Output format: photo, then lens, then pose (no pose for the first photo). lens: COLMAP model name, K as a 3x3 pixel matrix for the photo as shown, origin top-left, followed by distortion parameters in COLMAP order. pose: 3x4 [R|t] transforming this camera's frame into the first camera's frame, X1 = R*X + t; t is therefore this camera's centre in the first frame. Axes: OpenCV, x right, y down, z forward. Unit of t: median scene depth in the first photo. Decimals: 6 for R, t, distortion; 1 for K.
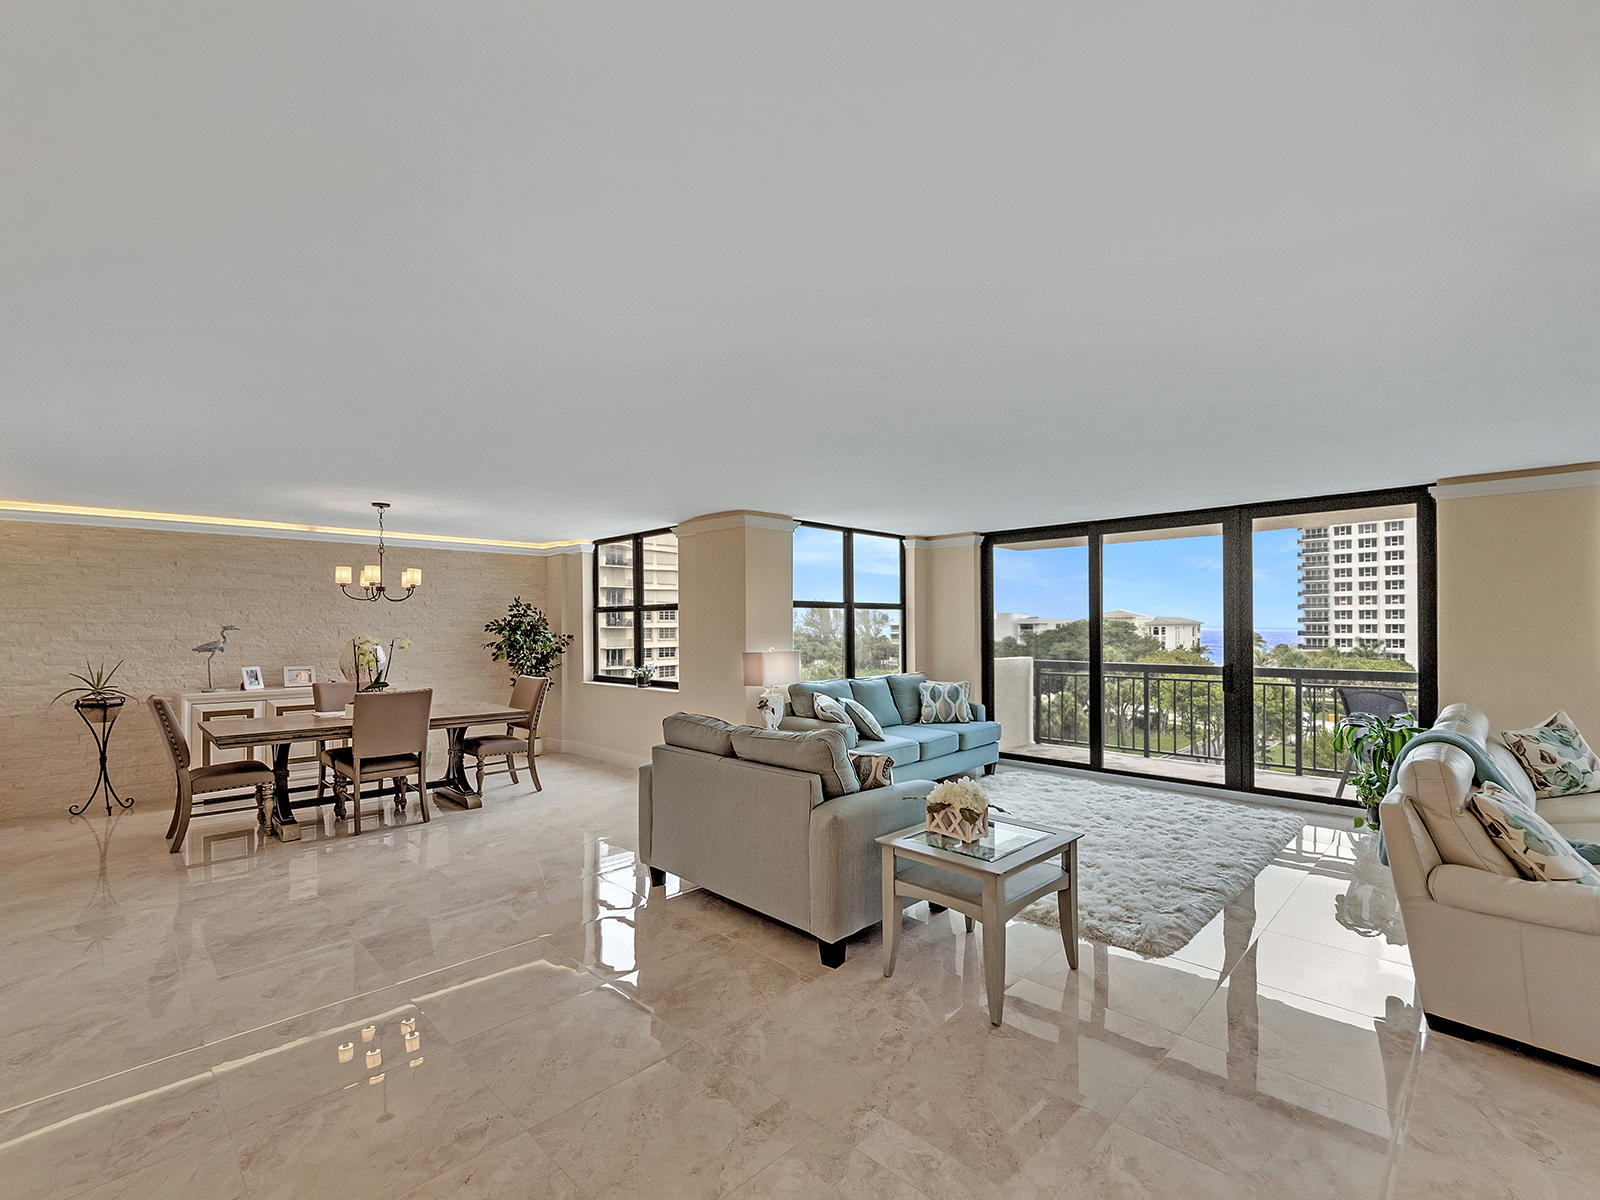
lens RADIAL K [[703.9, 0, 812.3], [0, 703.9, 626.3], [0, 0, 1]] dist [0.000479, -0.004429]
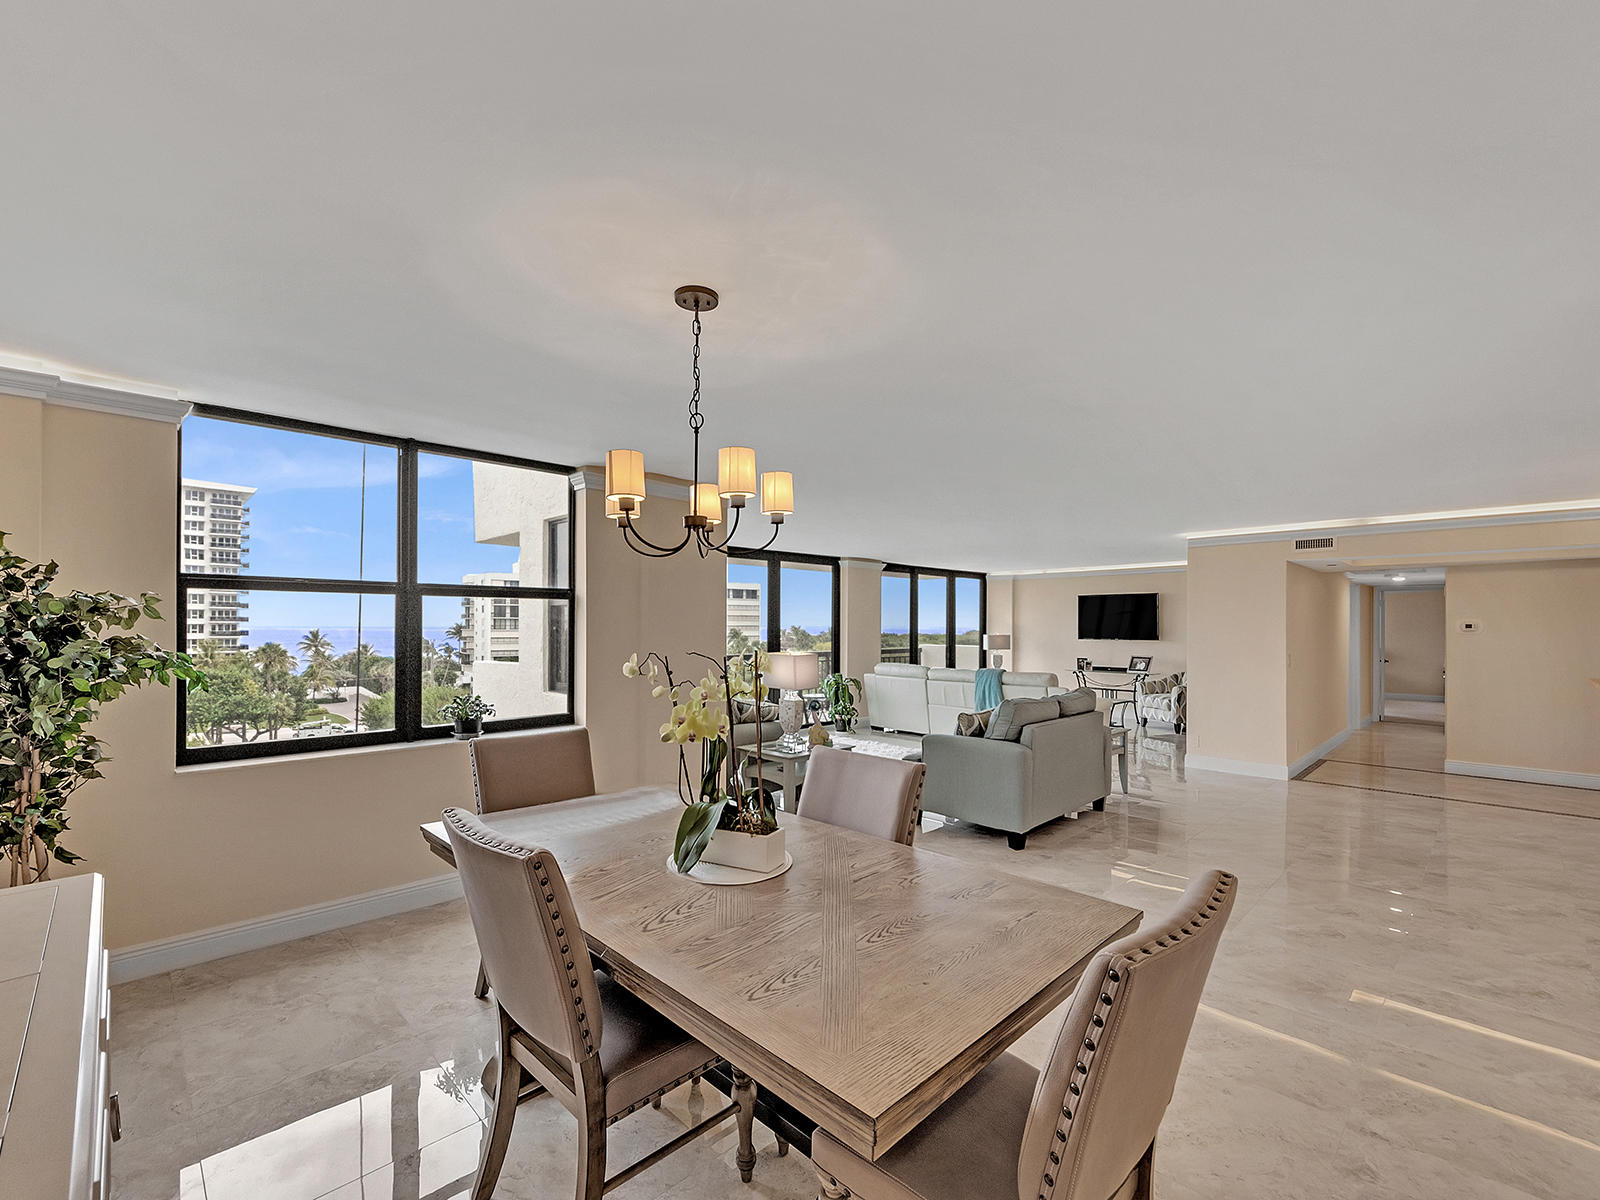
lens RADIAL K [[688.5, 0, 810.3], [0, 688.5, 623.7], [0, 0, 1]] dist [0.008037, -0.006257]
pose [[0.017336, 0.008513, 0.999813, -0.850630], [-0.003727, 0.999957, -0.008450, 0.003001], [-0.999843, -0.003580, 0.017367, 0.818139]]
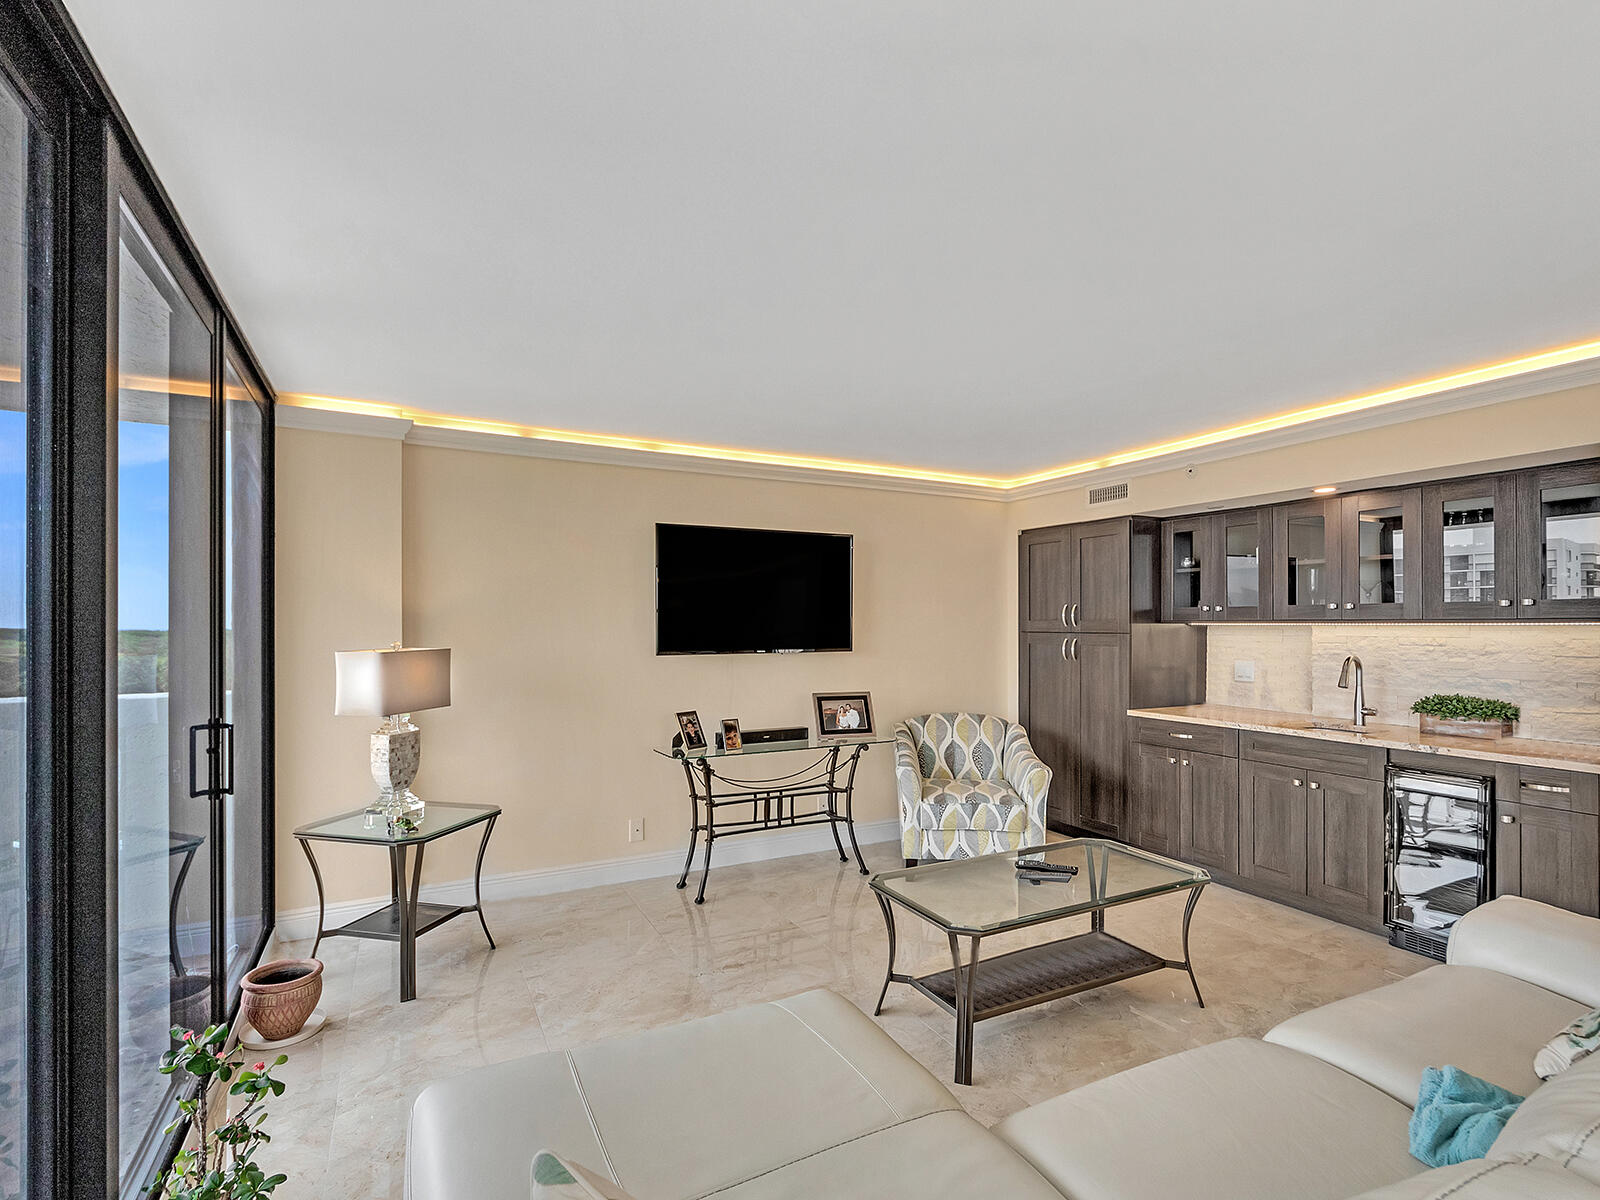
lens RADIAL K [[773.3, 0, 821.4], [0, 773.3, 622.9], [0, 0, 1]] dist [0.005832, -0.000915]
pose [[-0.953227, 0.006135, 0.302192, 0.625740], [0.004690, 0.999974, -0.005508, 0.002202], [-0.302218, -0.003833, -0.953231, 0.740976]]
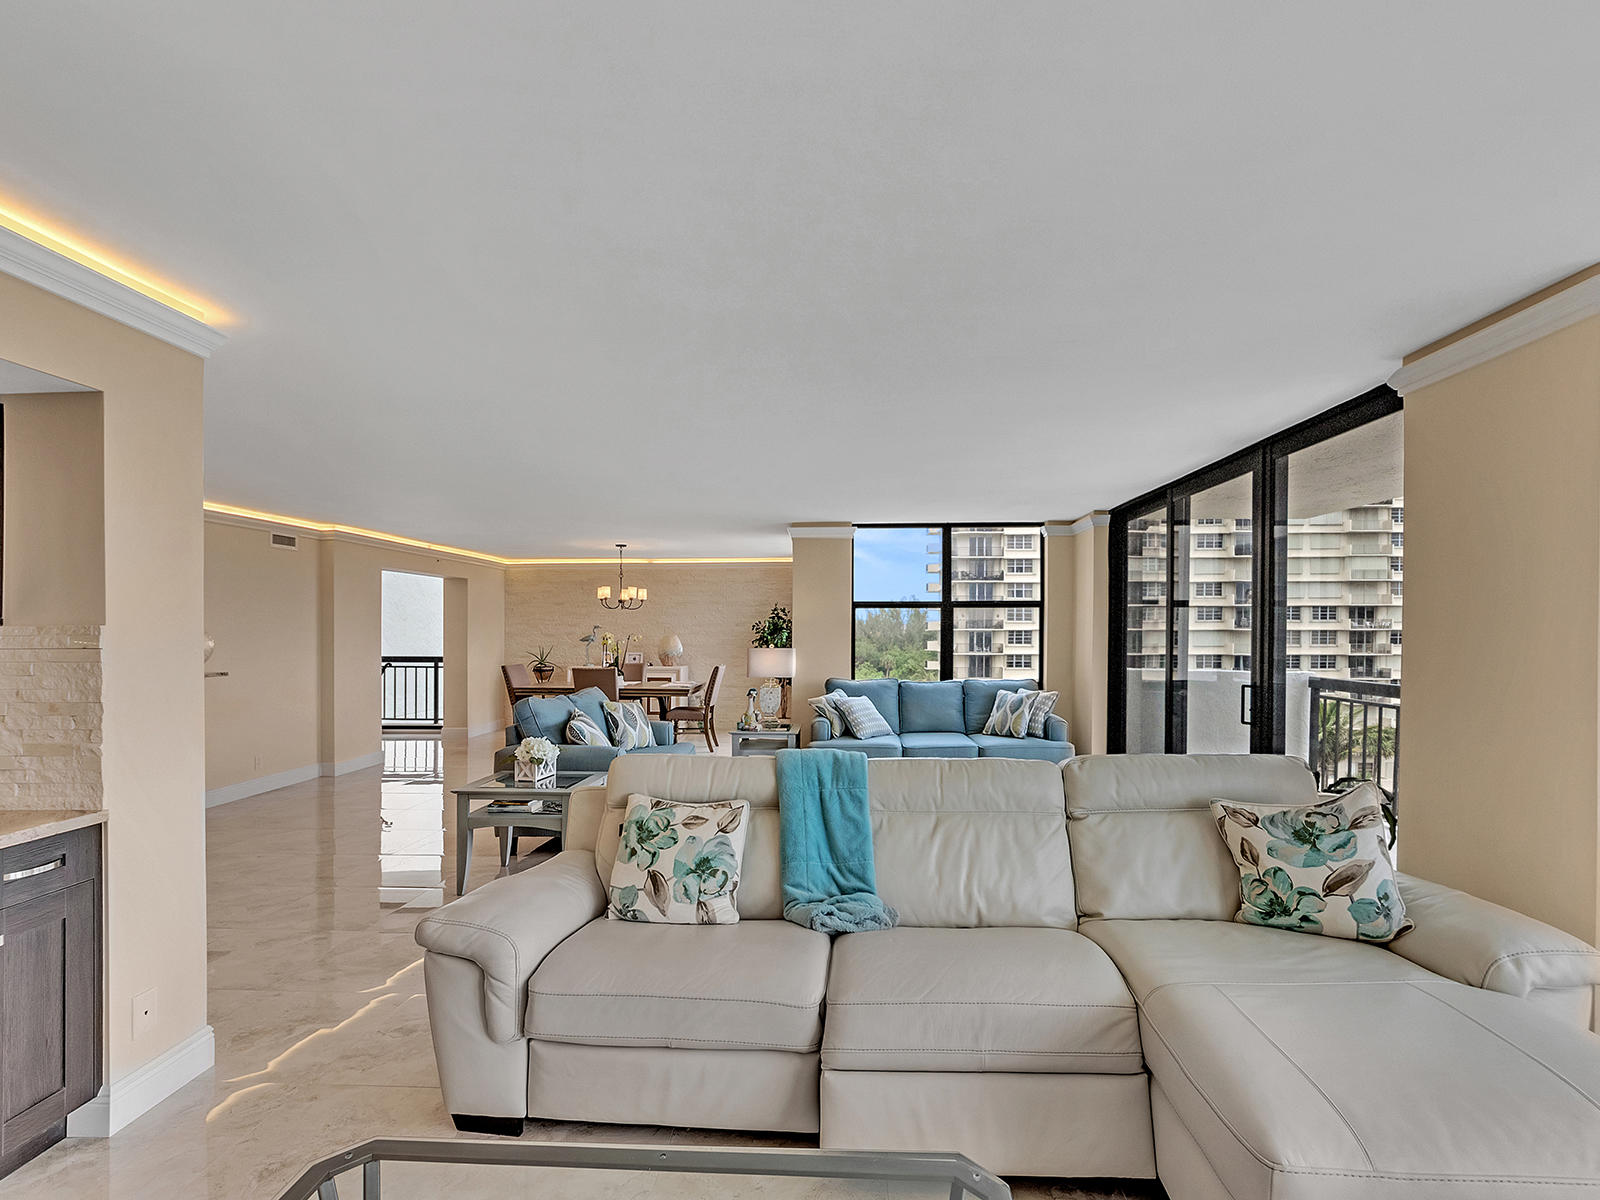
lens RADIAL K [[773.3, 0, 810.5], [0, 773.3, 632.9], [0, 0, 1]] dist [0.005832, -0.000915]
pose [[0.663614, 0.007469, -0.748038, 0.795148], [-0.003151, 0.999969, 0.007189, 0.001680], [0.748069, -0.002414, 0.663617, 0.188456]]
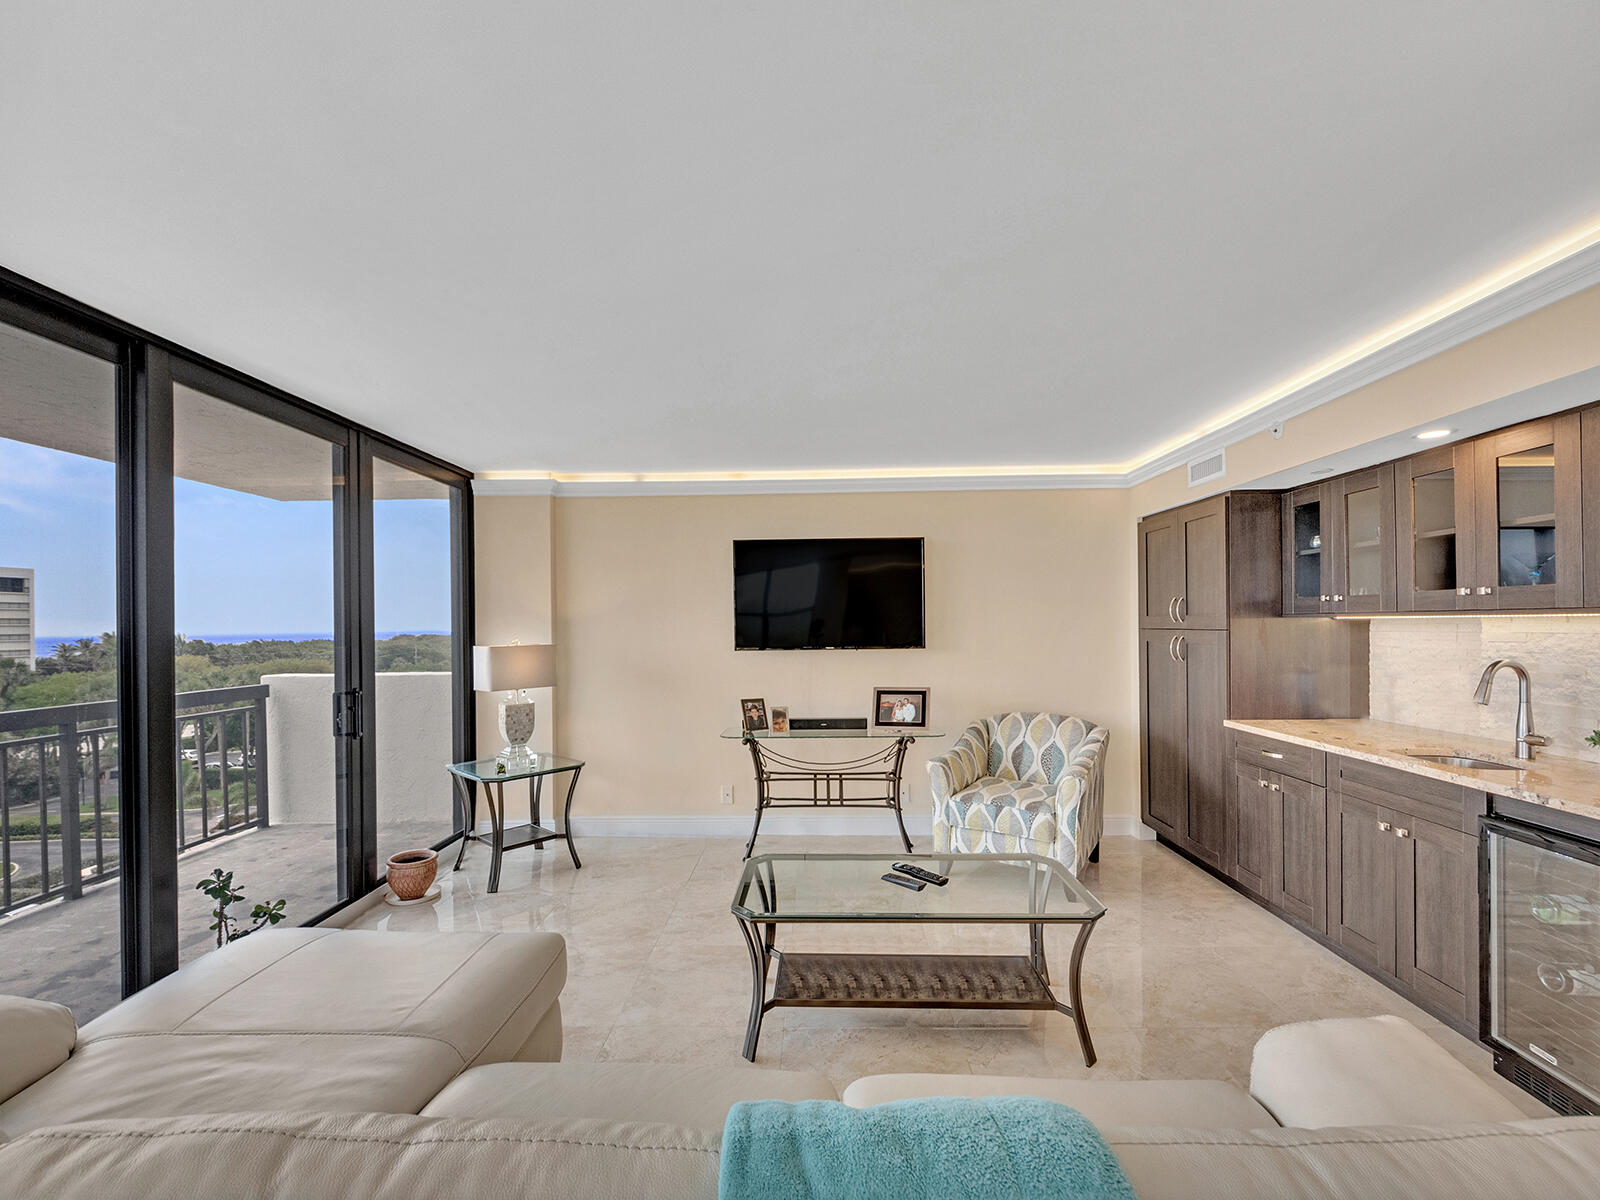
lens RADIAL K [[688.5, 0, 807.7], [0, 688.5, 628.4], [0, 0, 1]] dist [0.008037, -0.006257]
pose [[-0.683119, 0.009800, 0.730241, 0.392211], [0.013060, 0.999914, -0.001202, 0.004396], [-0.730190, 0.008716, -0.683189, 0.579206]]
